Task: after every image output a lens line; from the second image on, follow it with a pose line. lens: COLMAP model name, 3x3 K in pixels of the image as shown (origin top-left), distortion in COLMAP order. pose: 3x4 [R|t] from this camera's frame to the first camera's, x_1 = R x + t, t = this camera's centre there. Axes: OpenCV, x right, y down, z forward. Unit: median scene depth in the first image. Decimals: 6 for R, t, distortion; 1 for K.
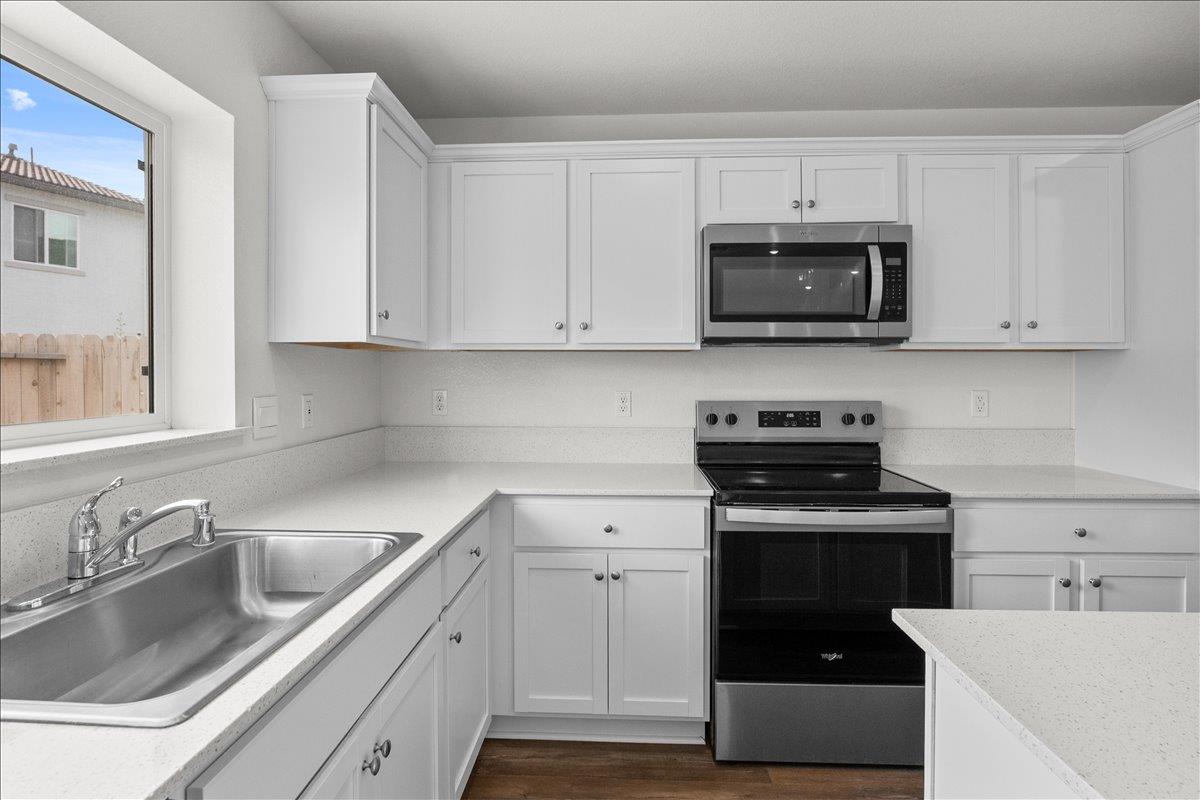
lens RADIAL K [[625.1, 0, 591.6], [0, 625.1, 370.8], [0, 0, 1]] dist [-0.019344, -0.000404]
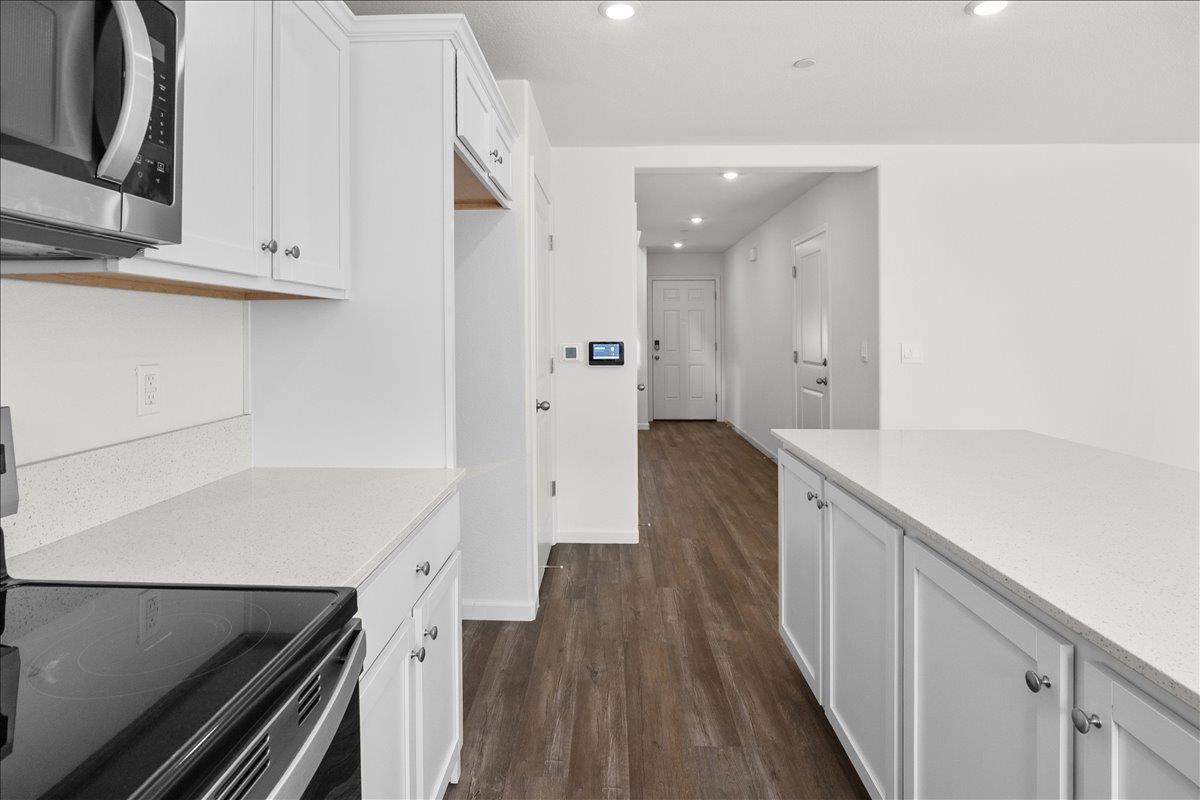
lens RADIAL K [[644.3, 0, 603.6], [0, 644.3, 328.4], [0, 0, 1]] dist [-0.016704, 0.000084]
pose [[-0.013332, 0.003340, 0.999906, 0.080435], [0.003025, 0.999990, -0.003300, 0.003710], [-0.999907, 0.002981, -0.013342, 0.705641]]
